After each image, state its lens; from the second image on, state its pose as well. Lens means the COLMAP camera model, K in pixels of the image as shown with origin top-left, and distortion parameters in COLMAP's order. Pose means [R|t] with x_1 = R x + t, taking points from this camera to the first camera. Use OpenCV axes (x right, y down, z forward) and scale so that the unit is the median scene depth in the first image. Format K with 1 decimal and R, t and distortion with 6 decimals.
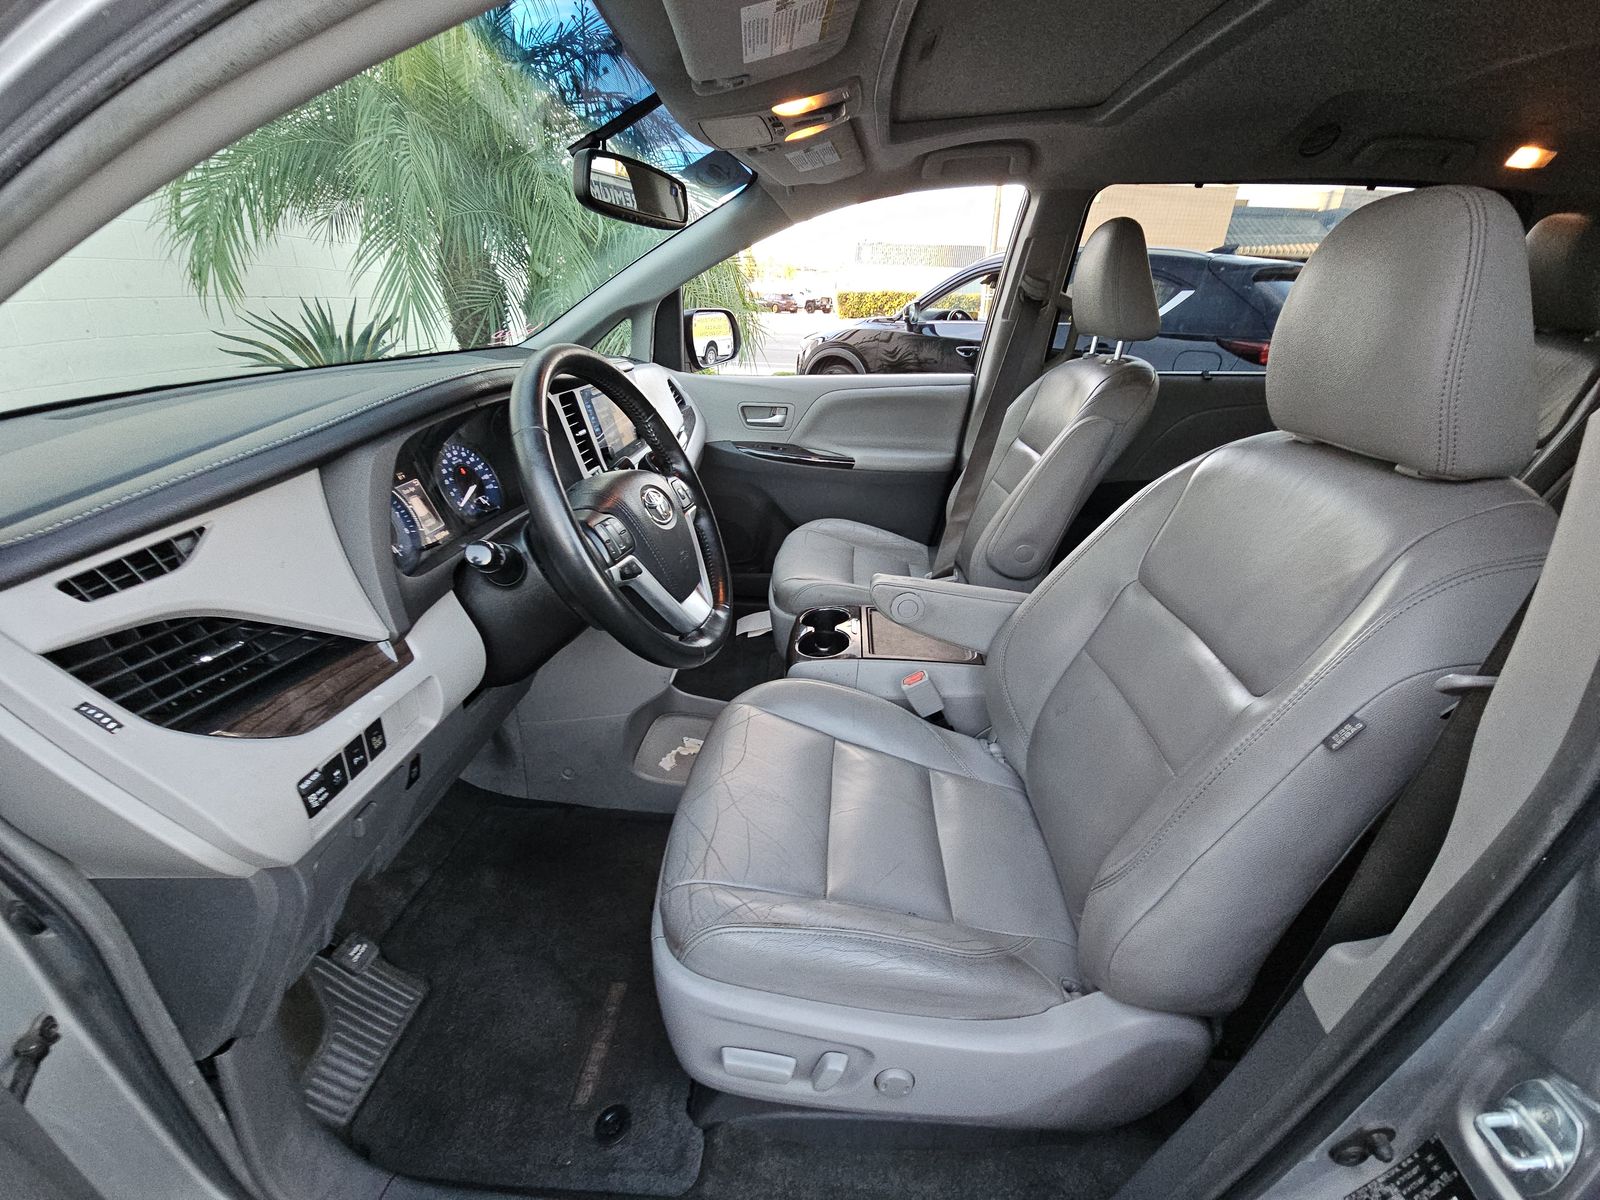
lens RADIAL K [[628.0, 0, 798.4], [0, 628.0, 570.1], [0, 0, 1]] dist [-0.001143, -0.000209]
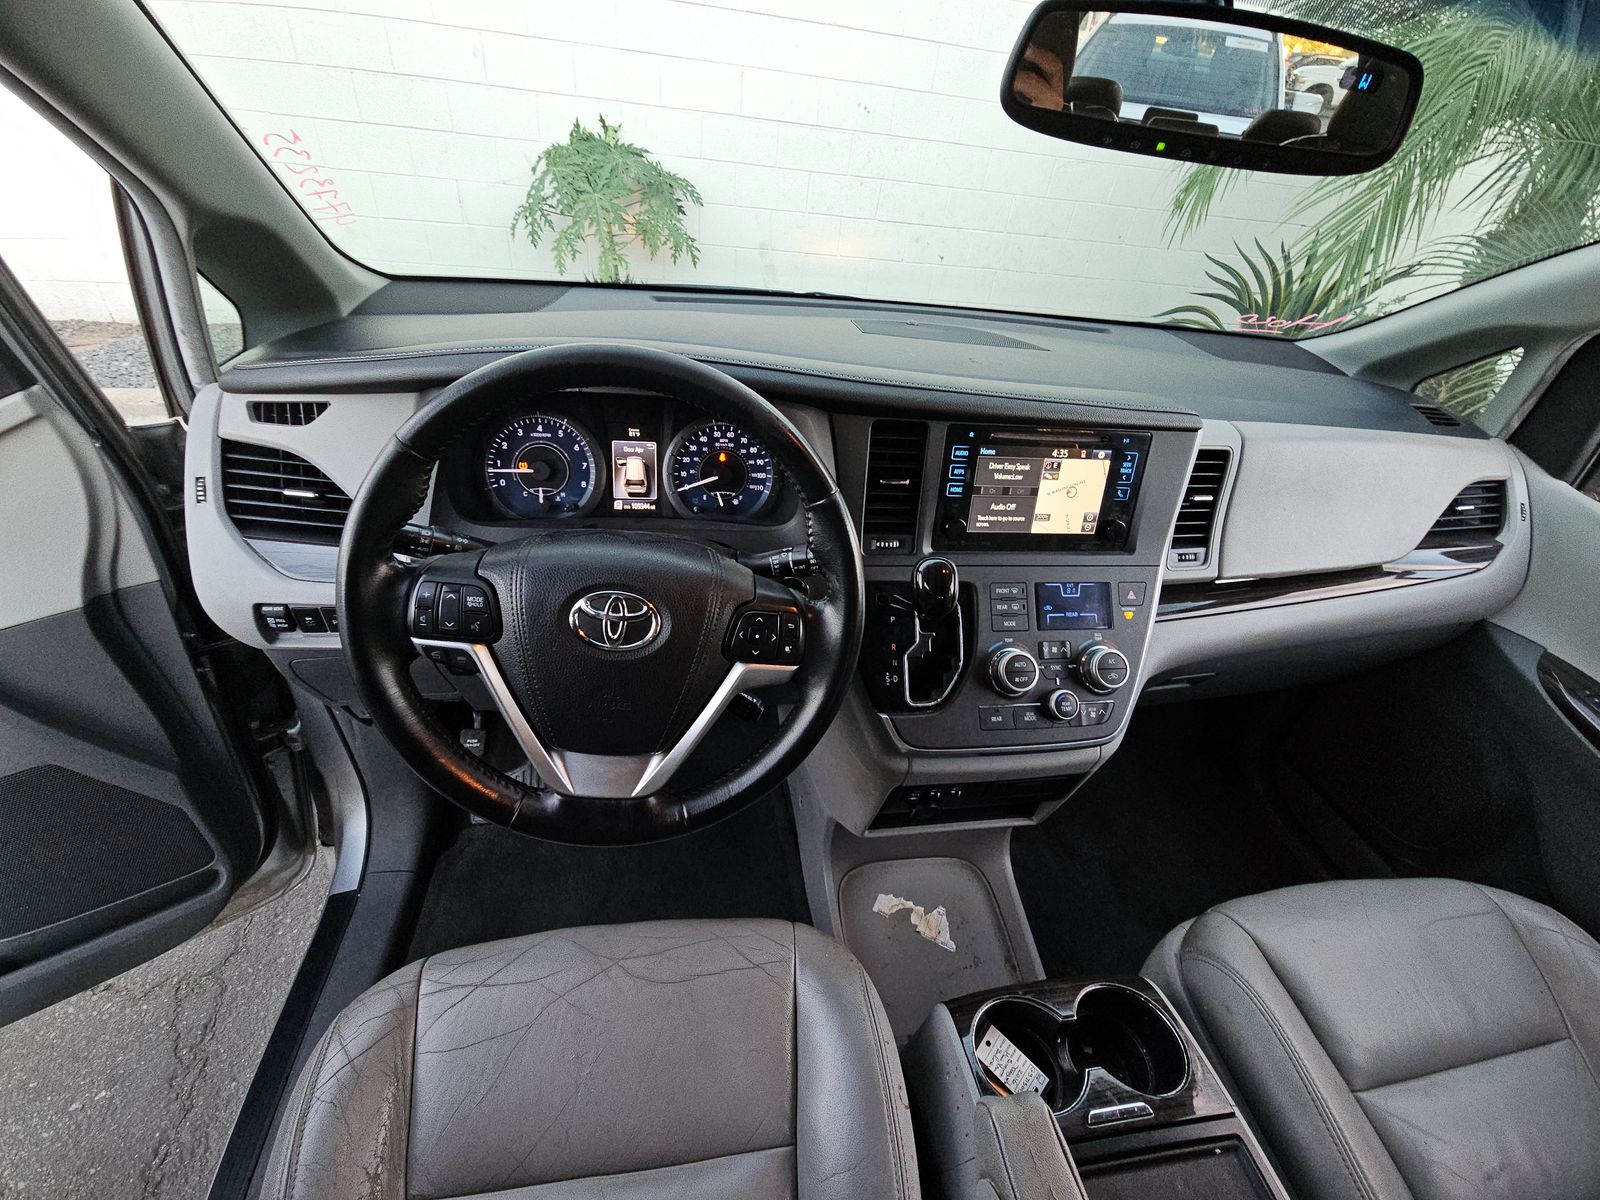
lens RADIAL K [[661.0, 0, 801.5], [0, 661.0, 621.9], [0, 0, 1]] dist [0.018891, -0.022858]
pose [[0.240834, 0.578009, -0.779682, 0.356452], [-0.472080, 0.771660, 0.426242, -0.456972], [0.848021, 0.265419, 0.458709, 0.798834]]
